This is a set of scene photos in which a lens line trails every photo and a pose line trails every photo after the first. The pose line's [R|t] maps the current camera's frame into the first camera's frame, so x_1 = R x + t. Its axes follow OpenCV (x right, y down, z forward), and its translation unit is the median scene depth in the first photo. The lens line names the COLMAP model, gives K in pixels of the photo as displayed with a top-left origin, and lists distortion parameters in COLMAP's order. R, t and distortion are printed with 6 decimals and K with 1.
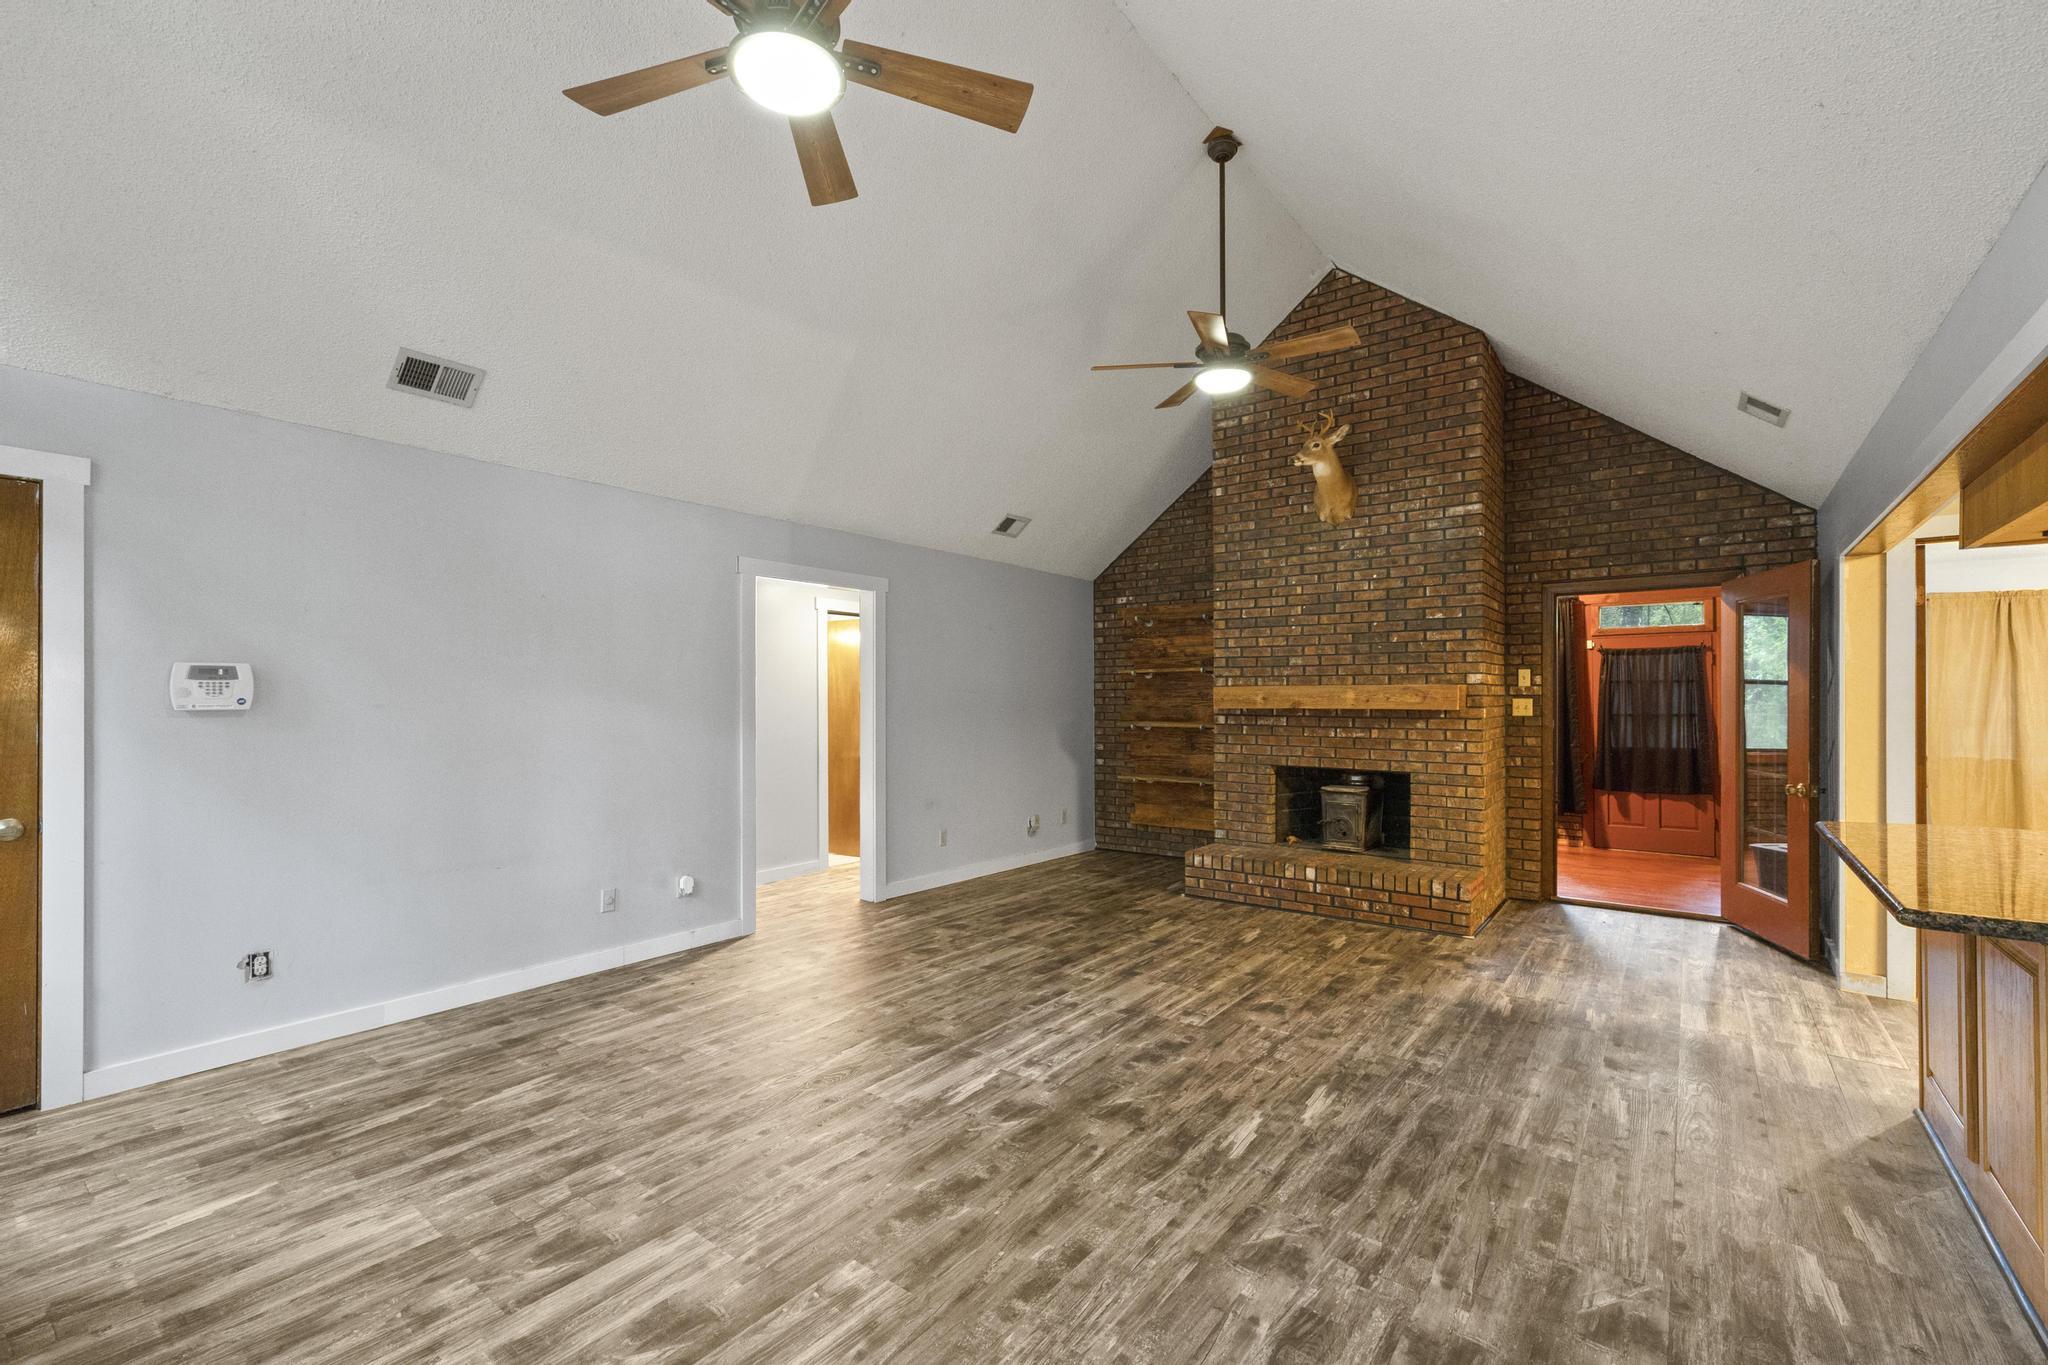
lens RADIAL K [[858.6, 0, 1016.3], [0, 858.6, 694.0], [0, 0, 1]] dist [-0.000111, -0.000239]
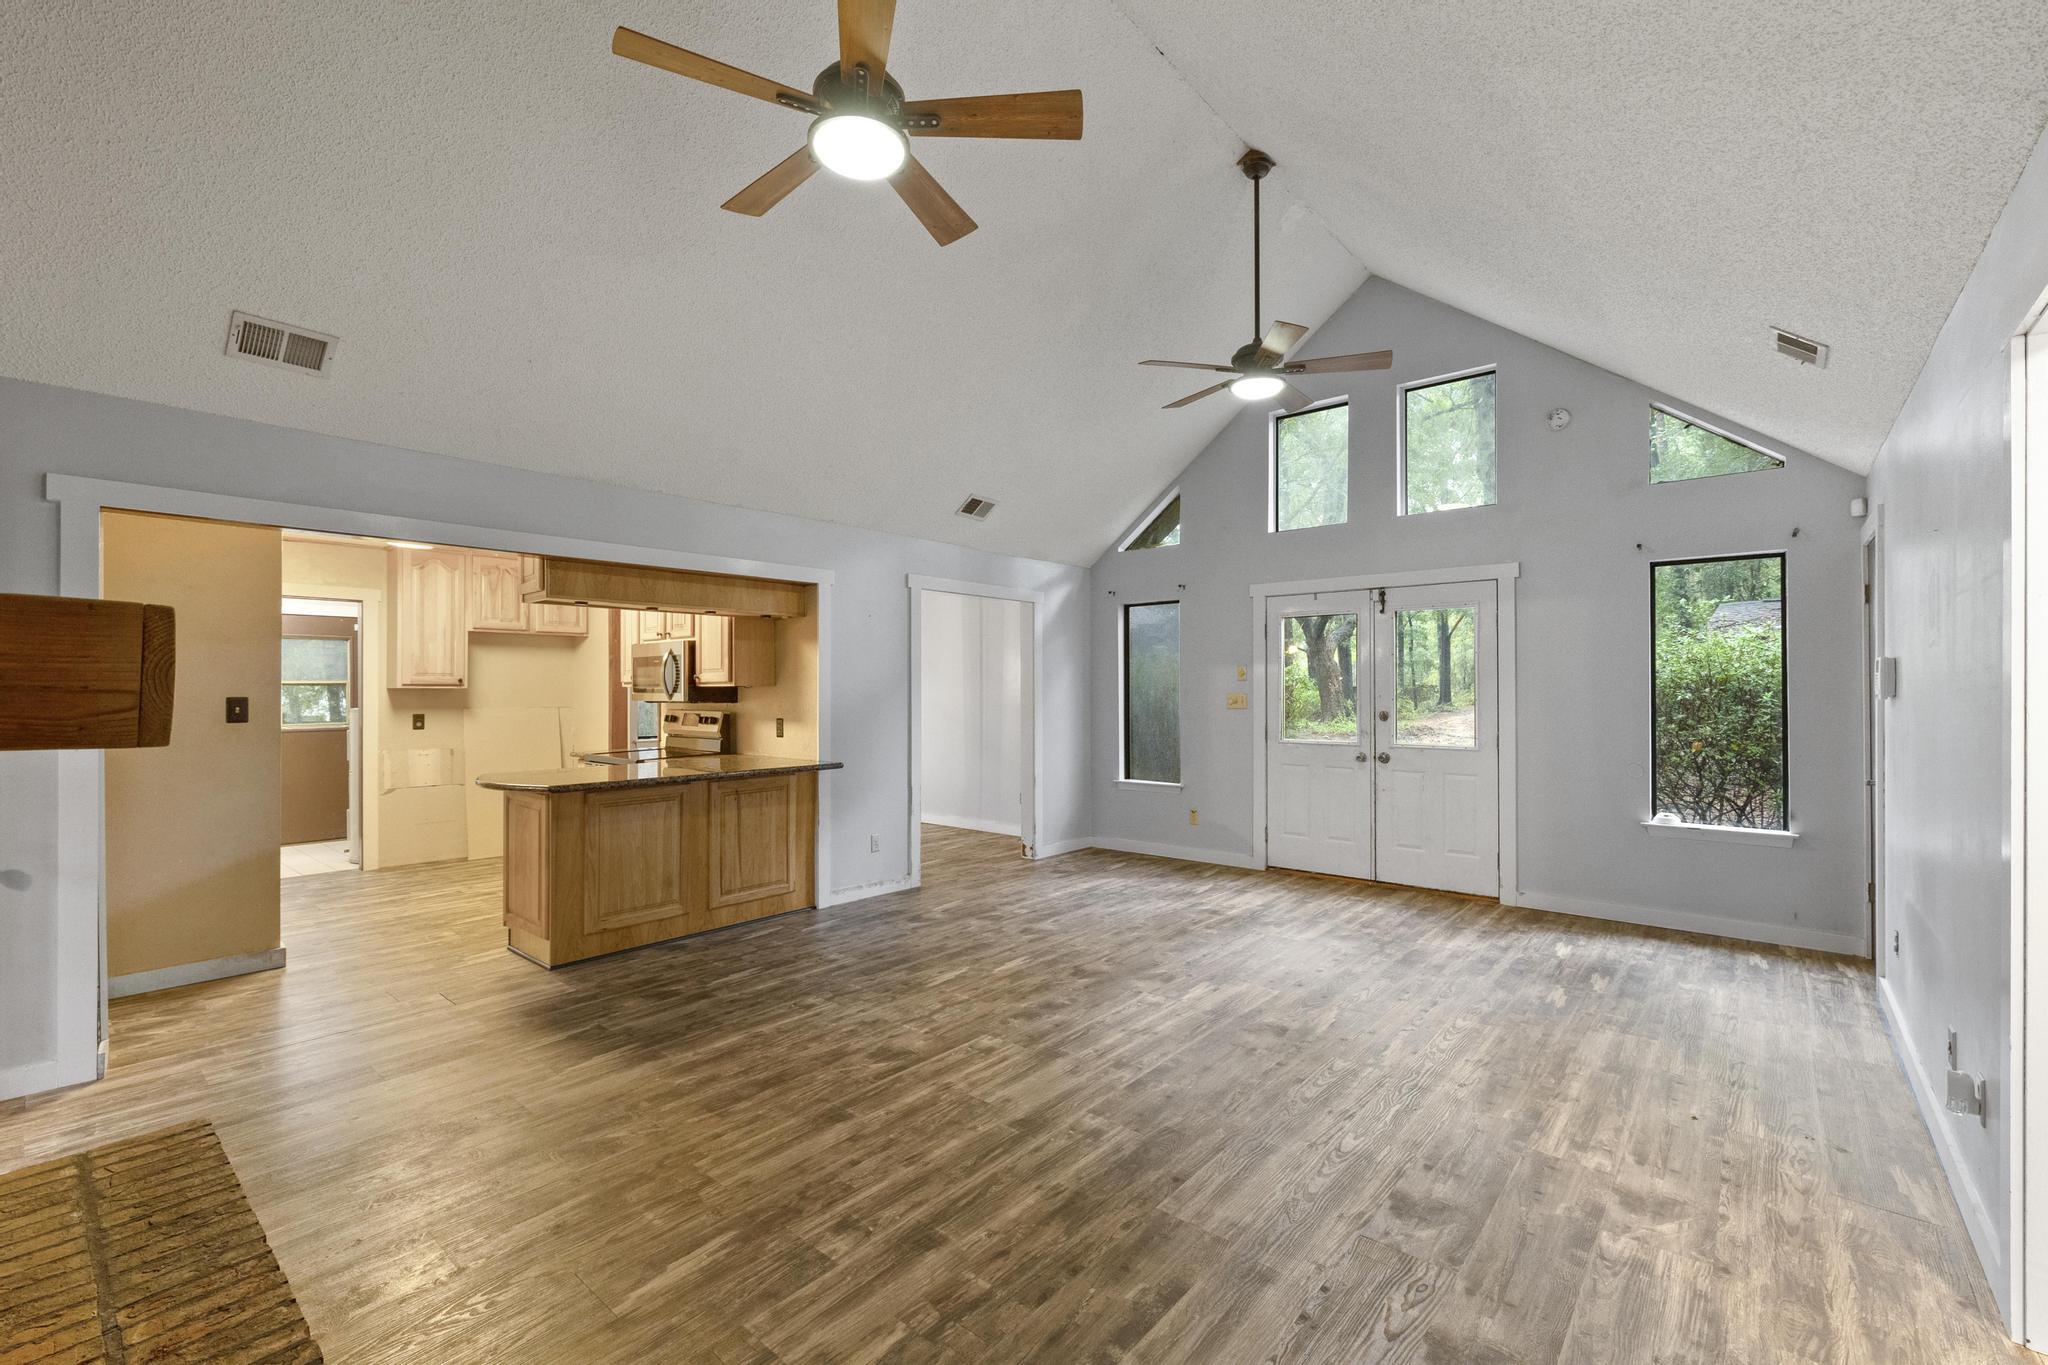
lens RADIAL K [[858.6, 0, 1016.3], [0, 858.6, 694.0], [0, 0, 1]] dist [-0.000111, -0.000239]
pose [[-0.998515, 0.002061, 0.054436, 0.123447], [0.001800, 0.999987, -0.004844, 0.012332], [-0.054445, -0.004738, -0.998506, 1.893848]]
